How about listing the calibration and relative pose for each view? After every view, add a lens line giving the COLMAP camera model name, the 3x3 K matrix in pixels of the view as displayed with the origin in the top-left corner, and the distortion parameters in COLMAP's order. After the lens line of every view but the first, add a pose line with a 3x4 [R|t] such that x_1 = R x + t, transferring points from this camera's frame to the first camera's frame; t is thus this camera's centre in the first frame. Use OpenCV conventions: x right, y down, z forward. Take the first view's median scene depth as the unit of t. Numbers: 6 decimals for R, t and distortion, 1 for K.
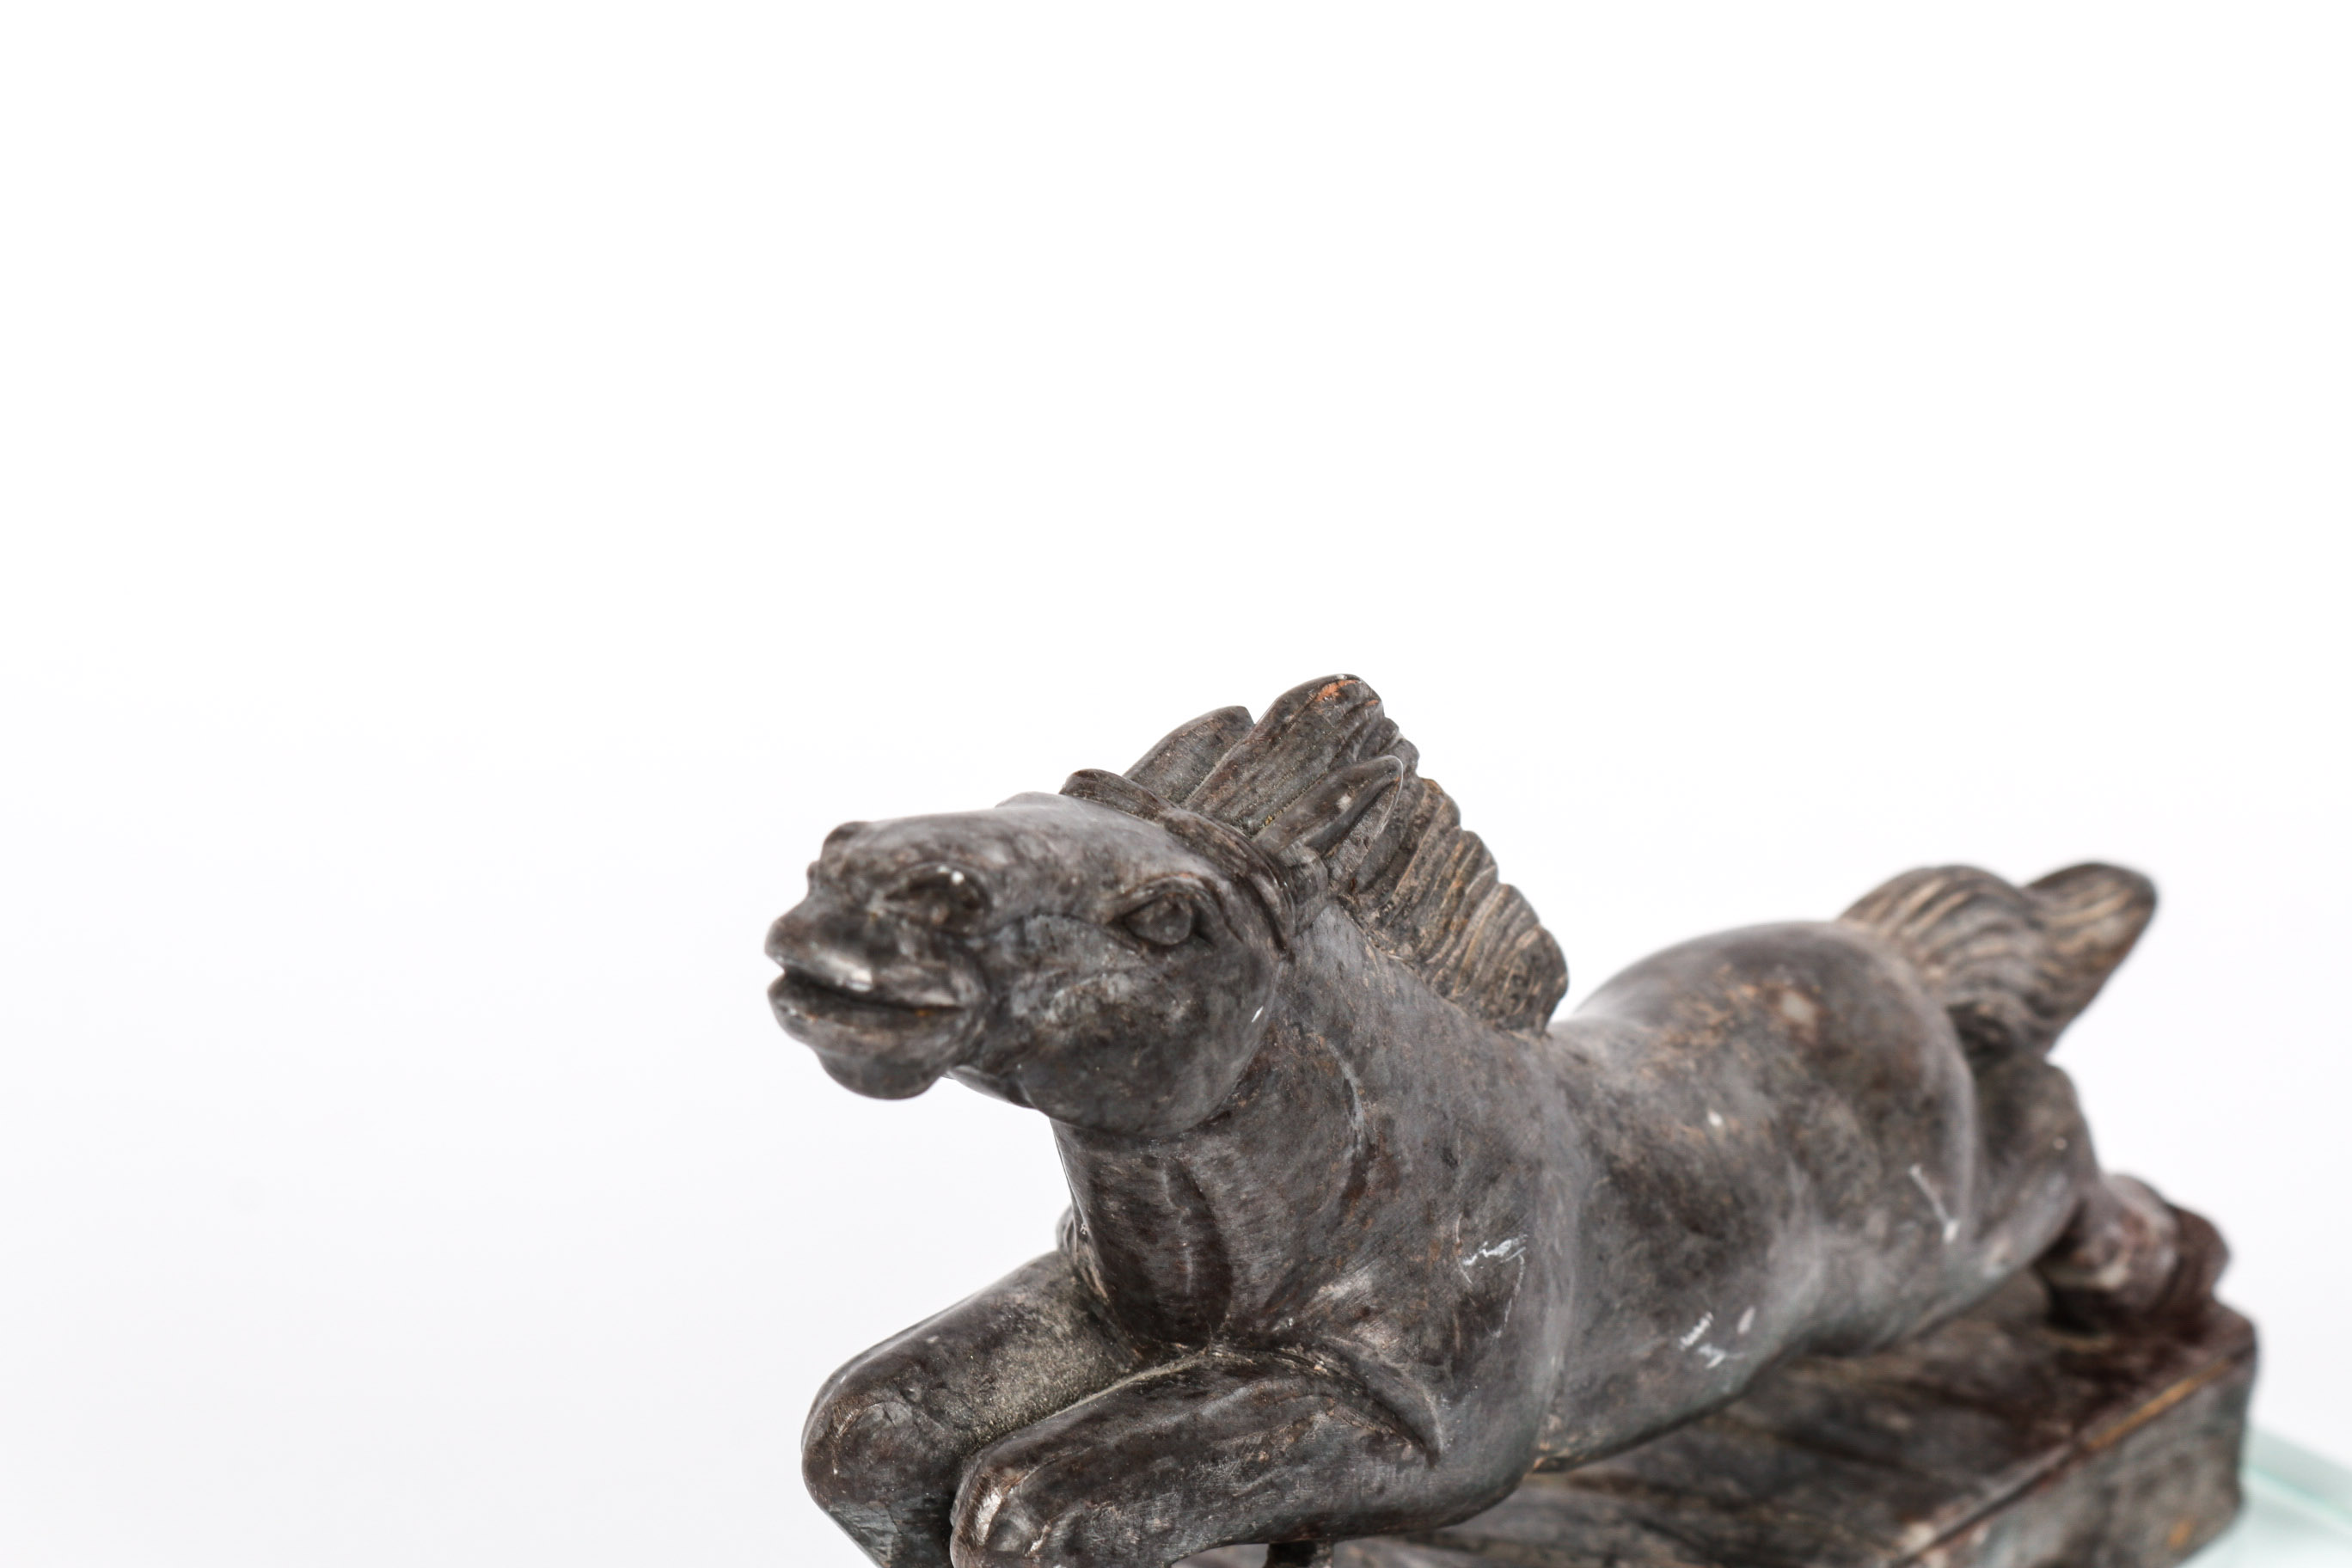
lens RADIAL K [[5643.0, 0, 1179.3], [0, 5643.0, 778.3], [0, 0, 1]] dist [0.018844, 0.000000]
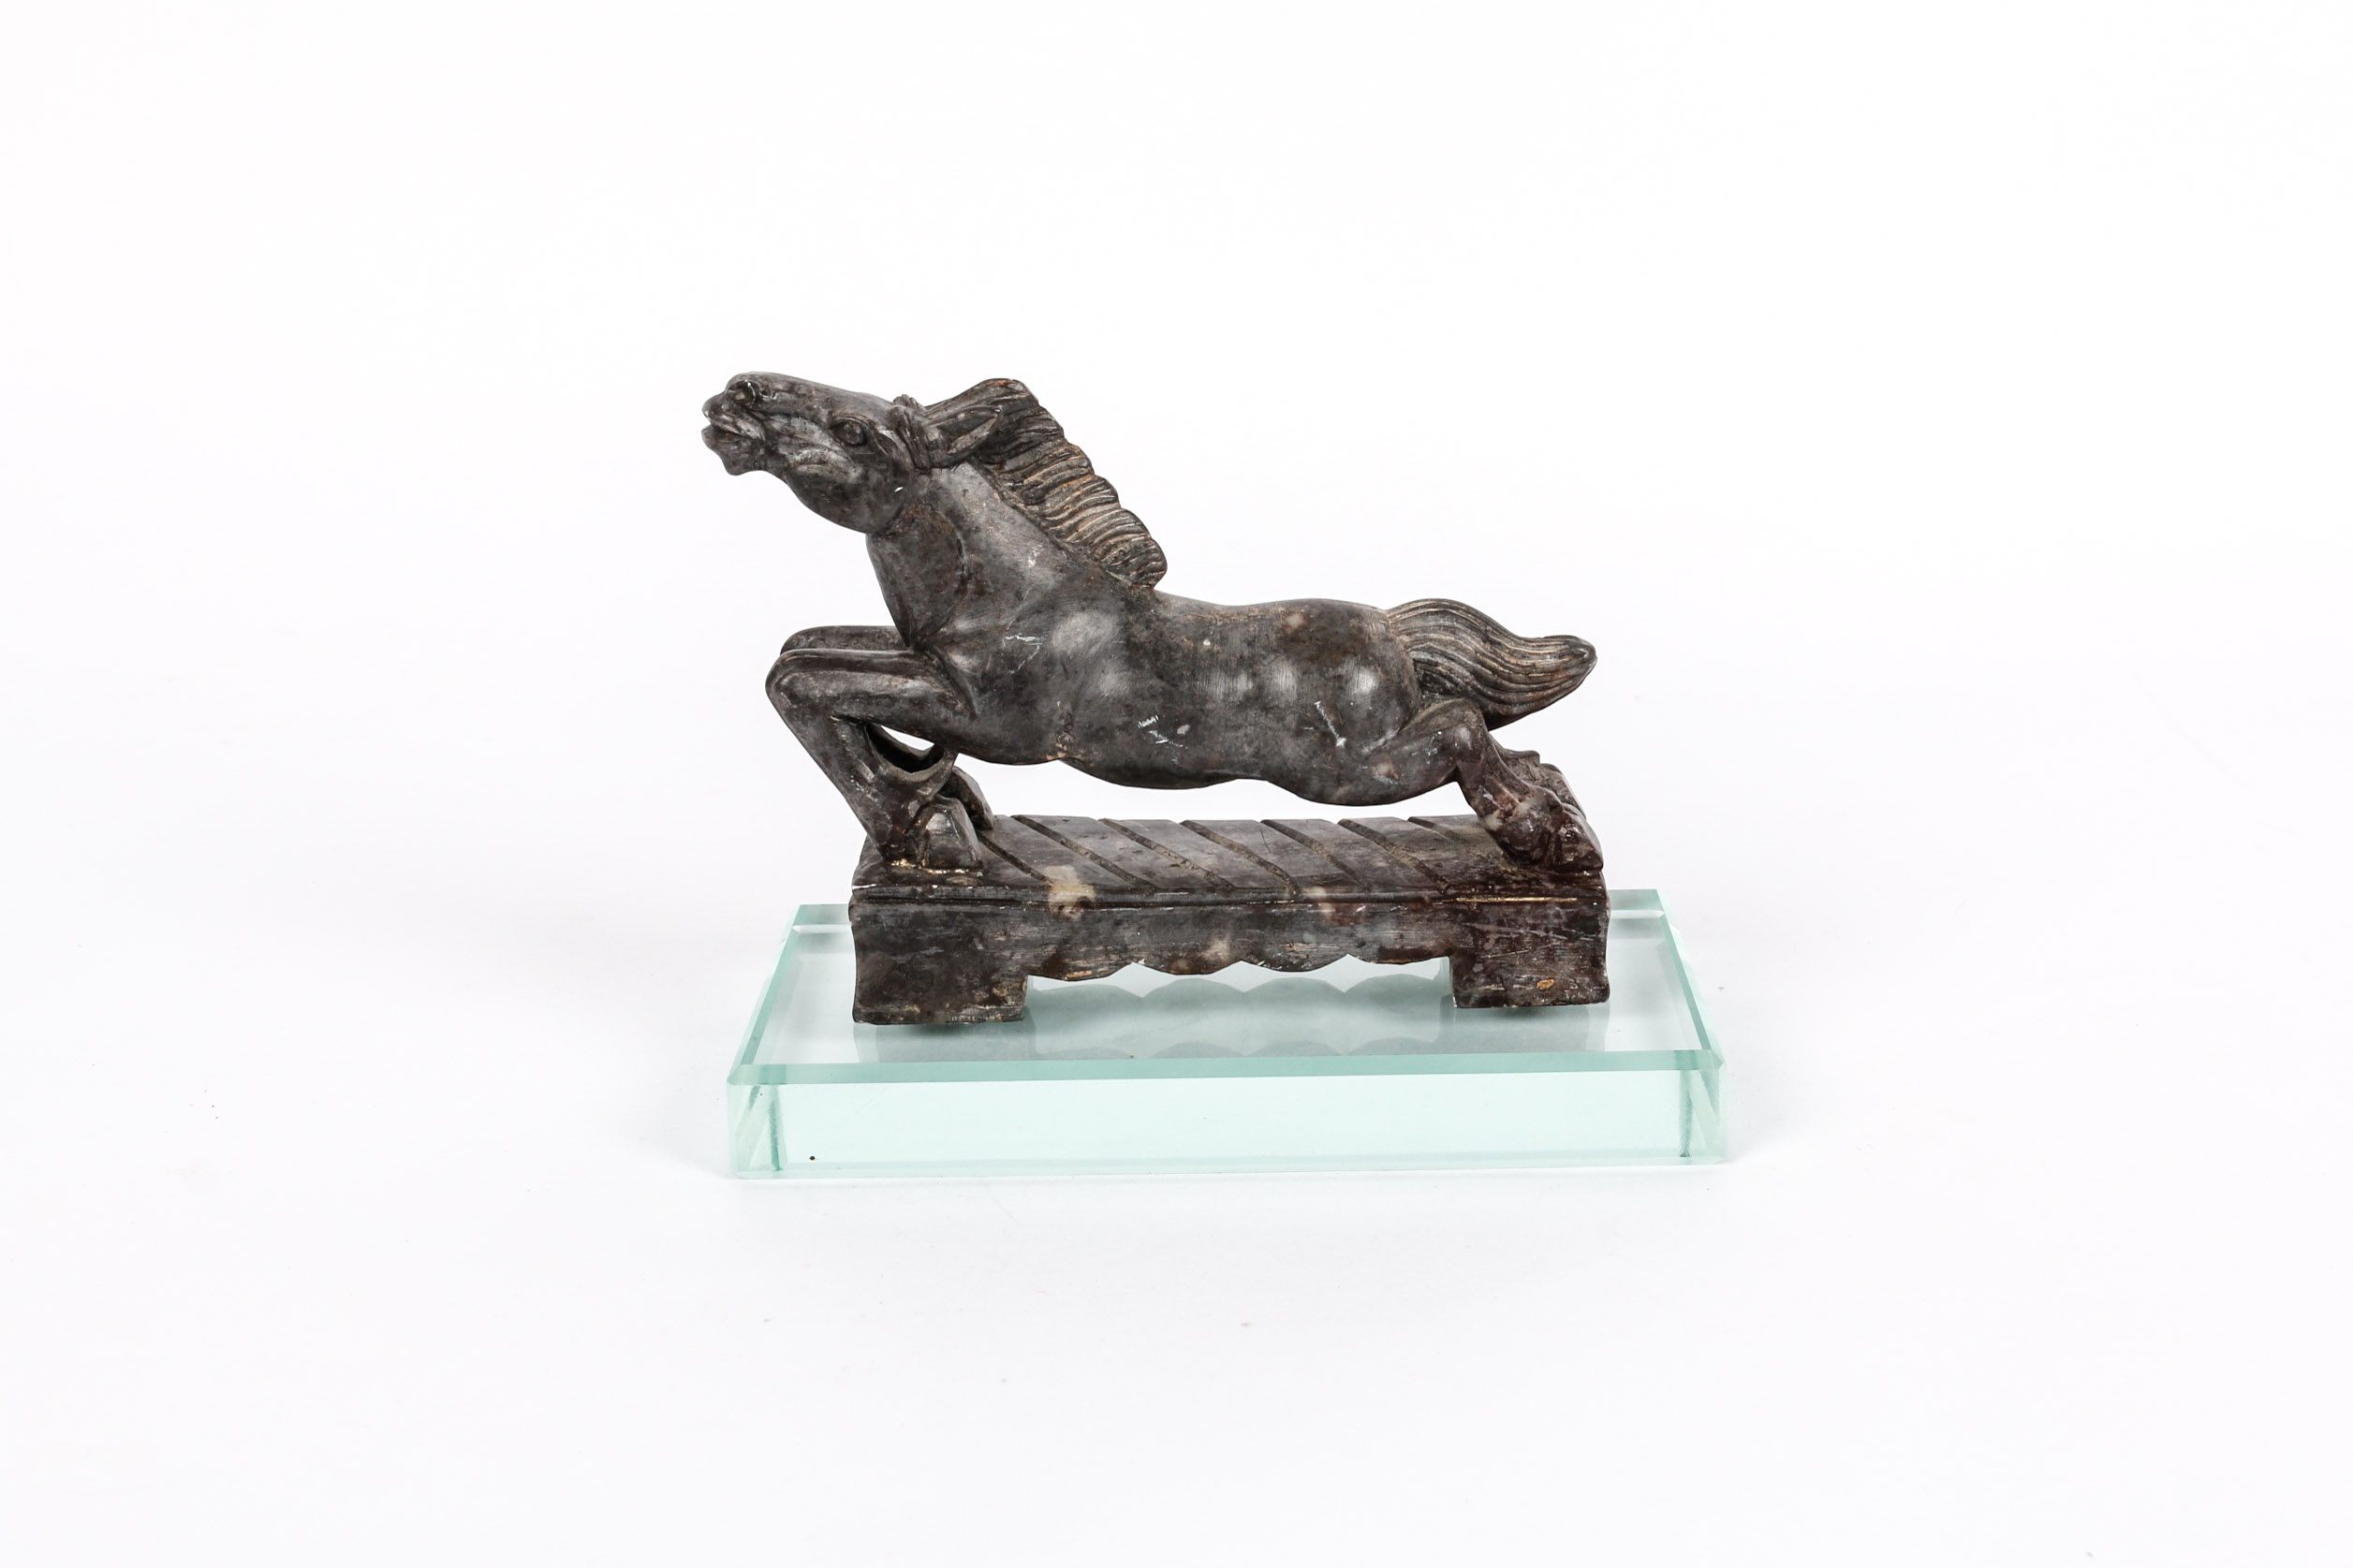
lens RADIAL K [[3326.4, 0, 1173.4], [0, 3326.4, 779.5], [0, 0, 1]] dist [-0.054674, 0.000000]
pose [[0.685689, 0.181922, -0.704794, 1.073320], [-0.279092, 0.959971, -0.023737, 0.155251], [0.672263, 0.212979, 0.709015, 0.090061]]
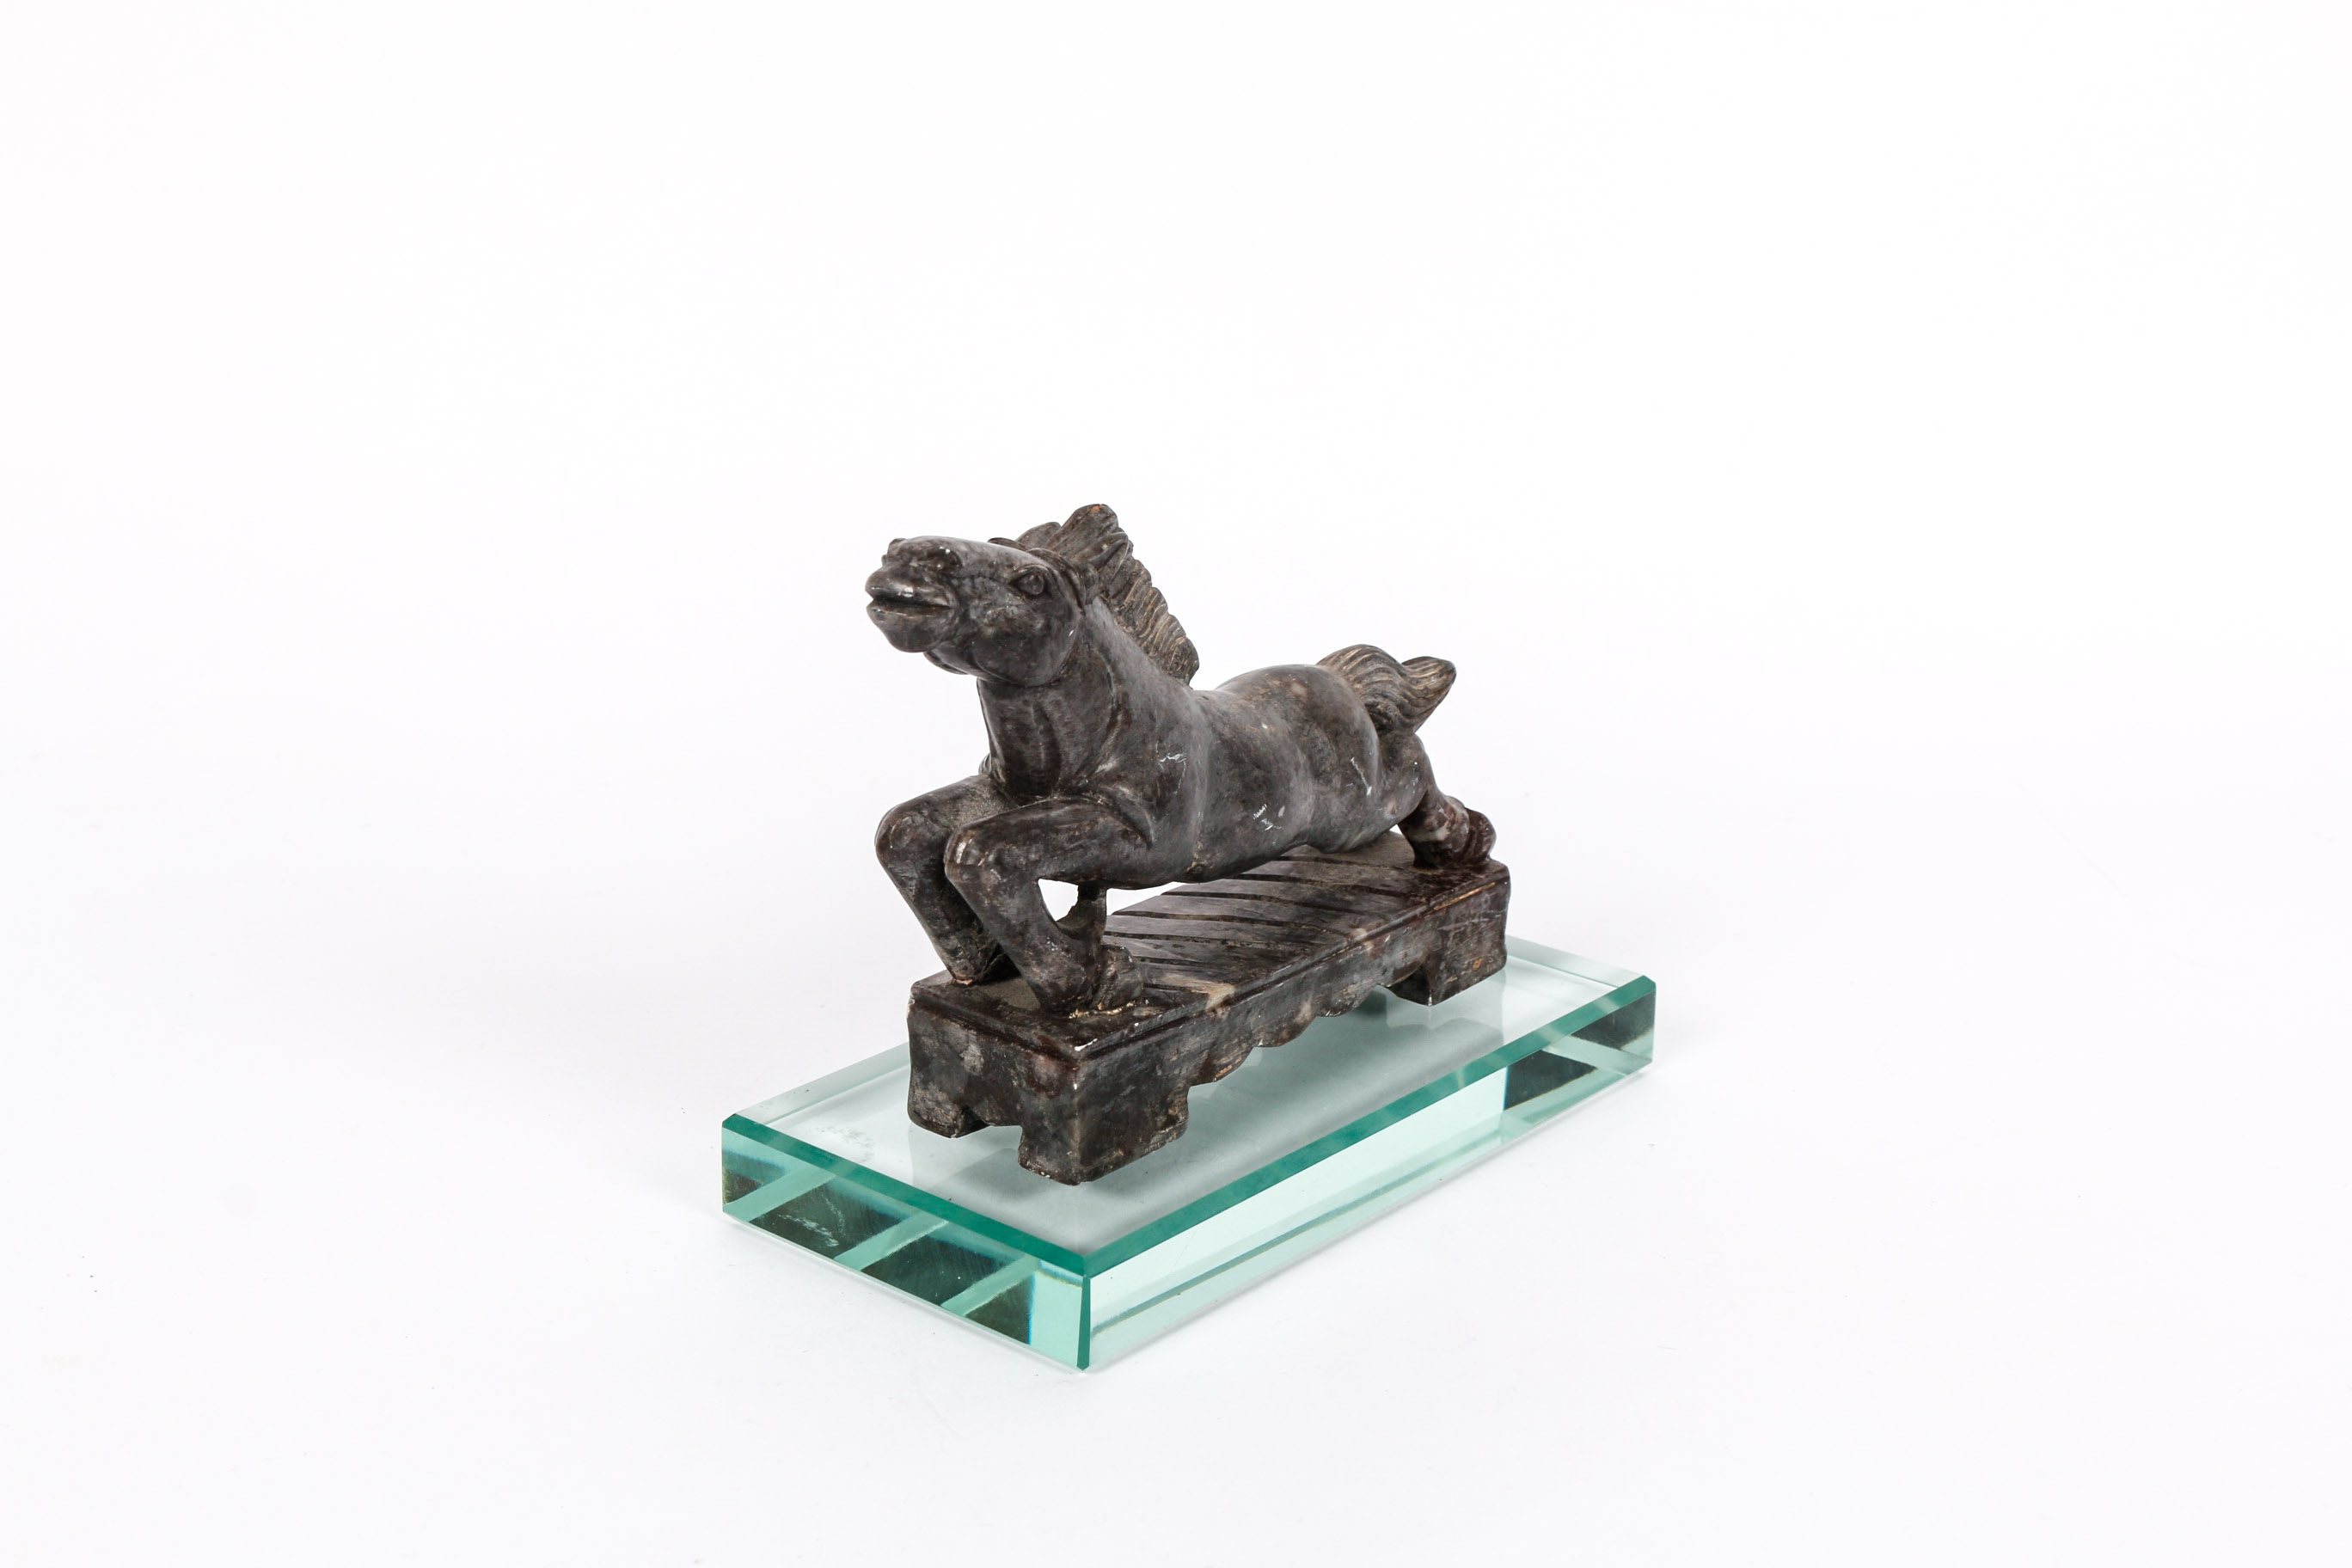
lens RADIAL K [[3325.4, 0, 1174.2], [0, 3325.4, 793.8], [0, 0, 1]] dist [-0.054674, 0.000000]
pose [[0.996341, -0.023680, 0.082116, -0.055741], [0.032912, 0.993054, -0.112966, 0.253324], [-0.078870, 0.115256, 0.990200, -0.344197]]
